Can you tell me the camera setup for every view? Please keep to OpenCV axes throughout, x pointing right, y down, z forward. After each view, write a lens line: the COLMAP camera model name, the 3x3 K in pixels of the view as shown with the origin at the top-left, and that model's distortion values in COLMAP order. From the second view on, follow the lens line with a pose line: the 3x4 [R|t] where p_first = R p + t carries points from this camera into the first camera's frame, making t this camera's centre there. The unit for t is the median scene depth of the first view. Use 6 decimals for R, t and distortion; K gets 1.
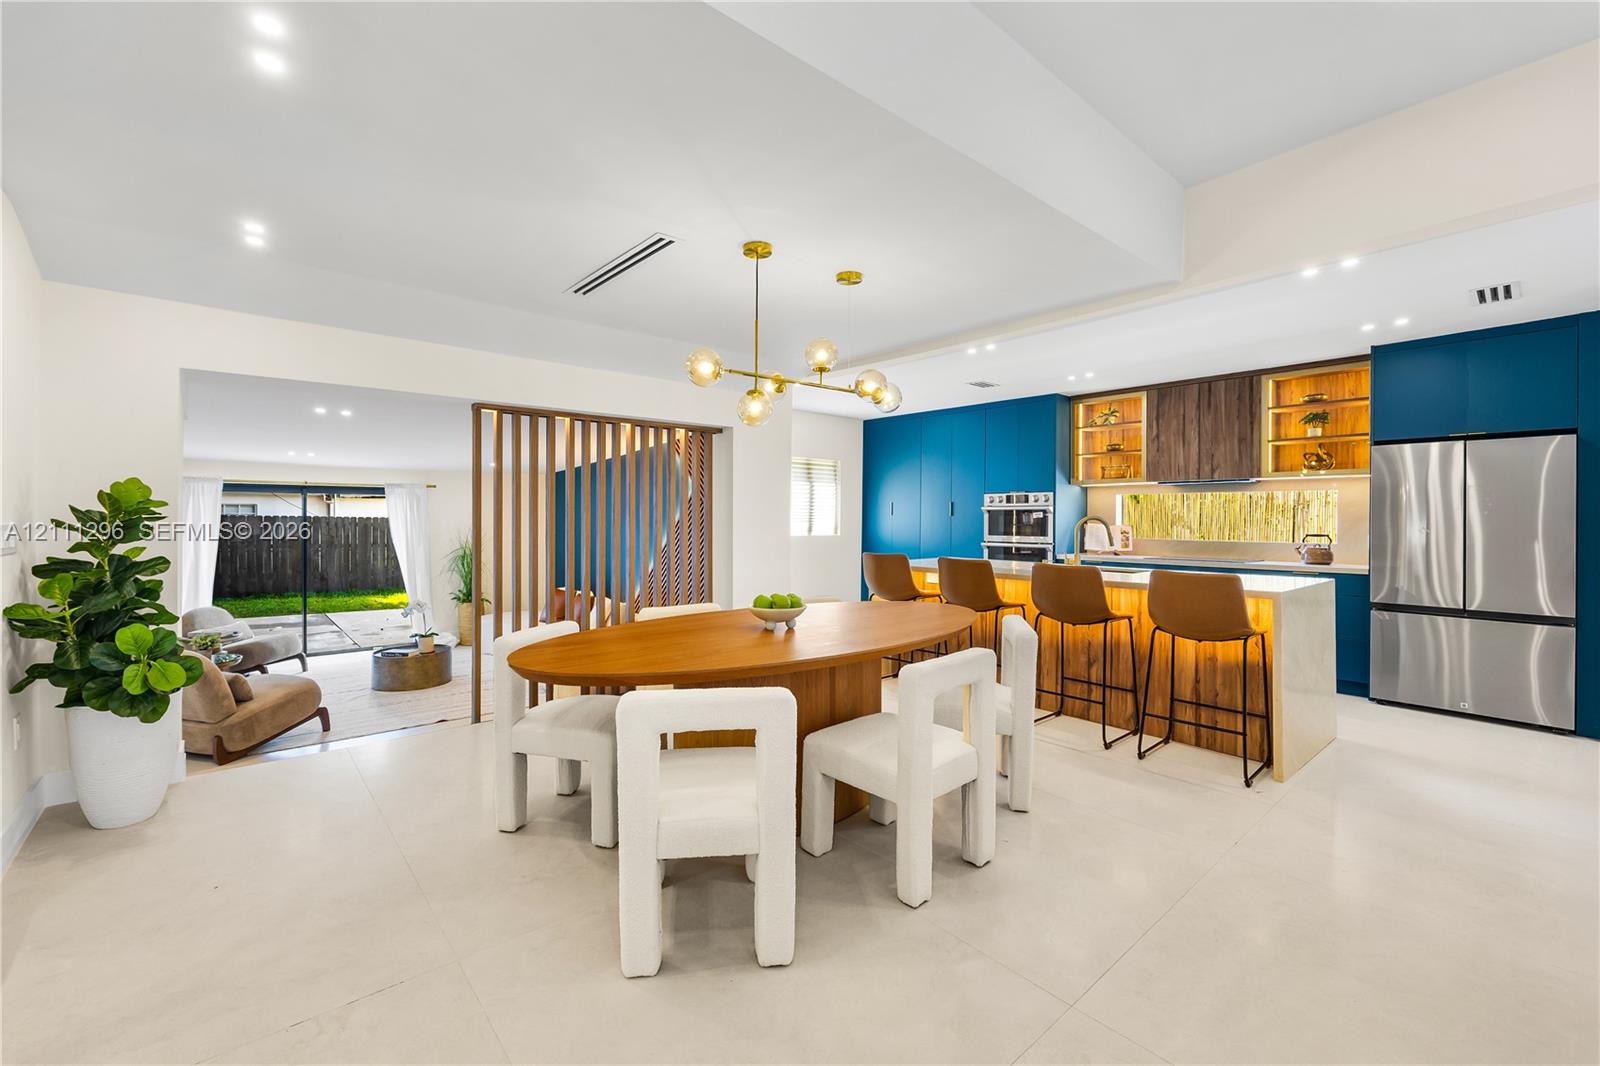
lens RADIAL K [[646.6, 0, 788.0], [0, 646.6, 512.1], [0, 0, 1]] dist [-0.021852, 0.000058]
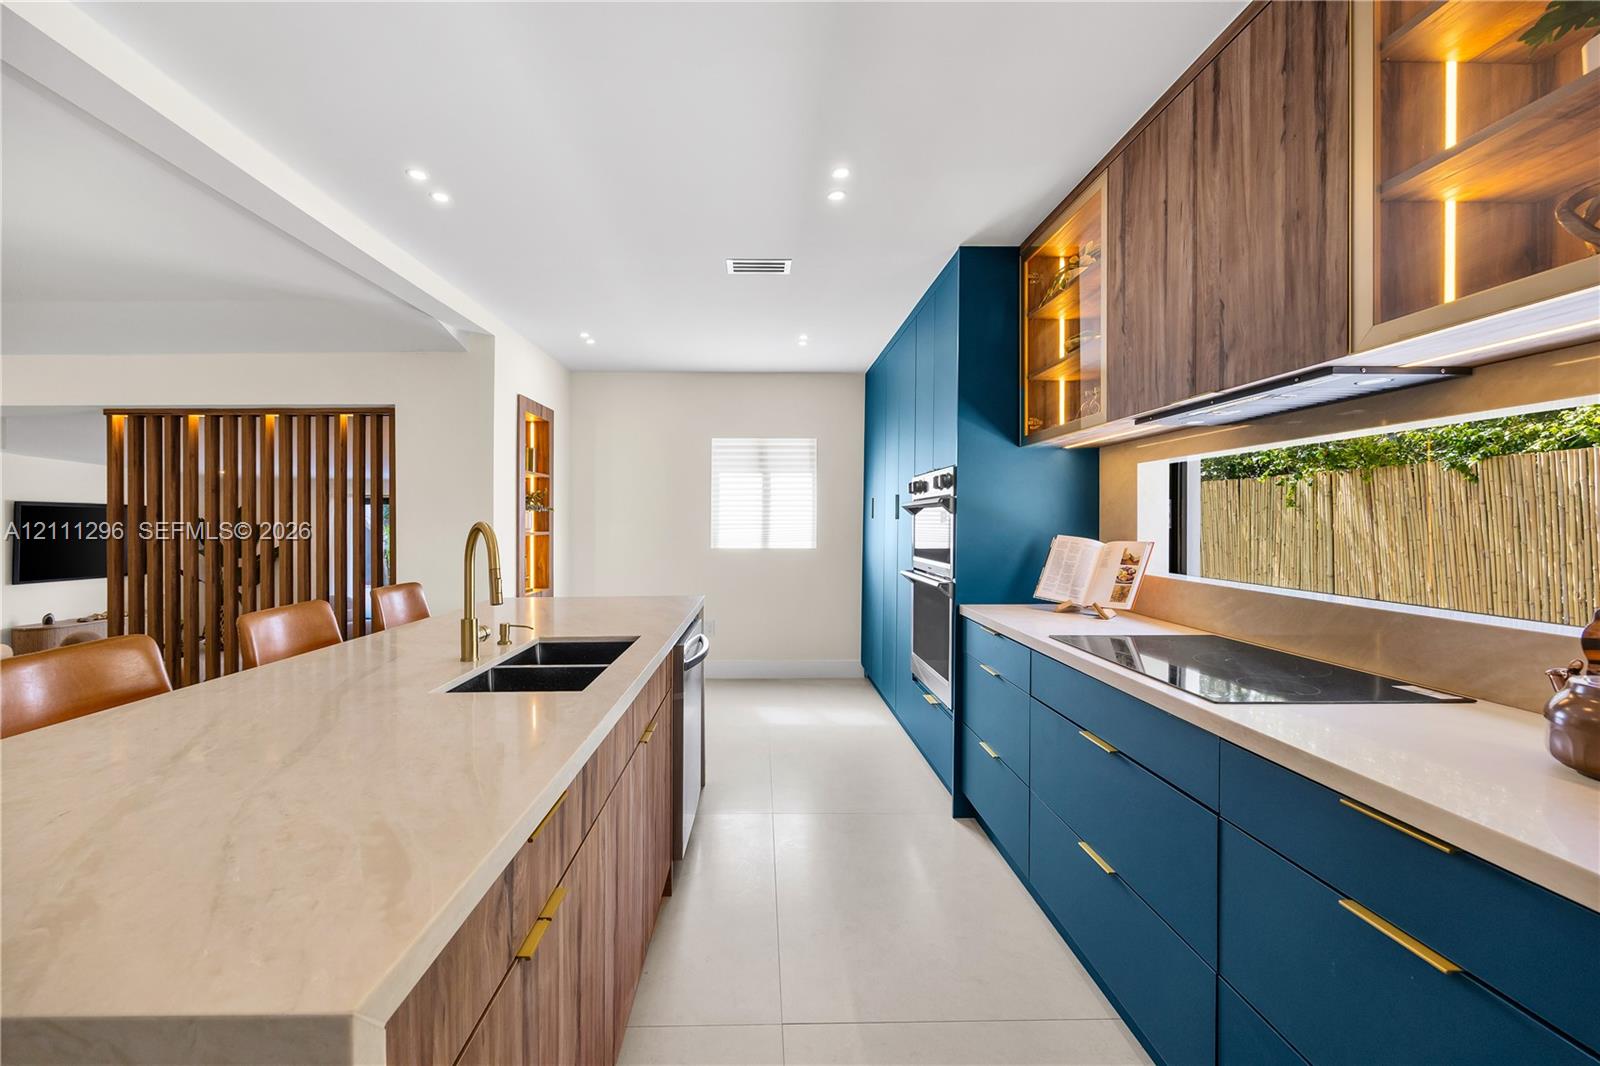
lens RADIAL K [[646.6, 0, 788.0], [0, 646.6, 512.1], [0, 0, 1]] dist [-0.021852, 0.000058]
pose [[0.802852, -0.015731, -0.595971, 0.669139], [0.015148, 0.999867, -0.005987, 0.002801], [0.595986, -0.004221, 0.802984, 0.647308]]
